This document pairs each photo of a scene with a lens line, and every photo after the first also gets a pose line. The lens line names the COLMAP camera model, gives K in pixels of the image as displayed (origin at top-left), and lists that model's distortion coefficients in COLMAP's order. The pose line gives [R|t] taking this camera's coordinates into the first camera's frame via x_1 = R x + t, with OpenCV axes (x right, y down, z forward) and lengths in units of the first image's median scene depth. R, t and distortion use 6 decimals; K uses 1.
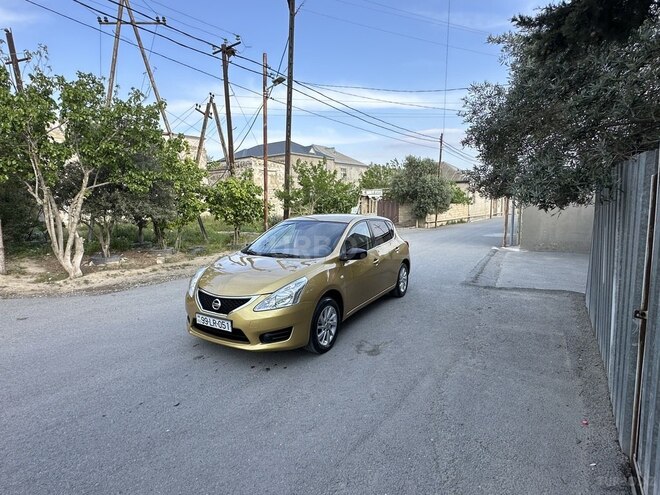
lens RADIAL K [[334.6, 0, 329.0], [0, 334.6, 247.5], [0, 0, 1]] dist [-0.007398, 0.000530]
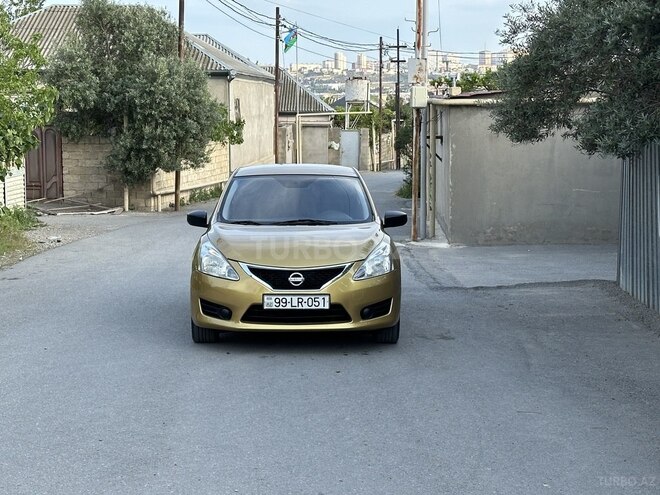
lens RADIAL K [[1306.6, 0, 330.0], [0, 1306.6, 247.5], [0, 0, 1]] dist [0.109406, 0.322617]
pose [[0.849815, -0.032965, 0.526049, -0.876492], [0.055814, 0.998059, -0.027622, 0.086763], [-0.524118, 0.052835, 0.850005, -0.761062]]
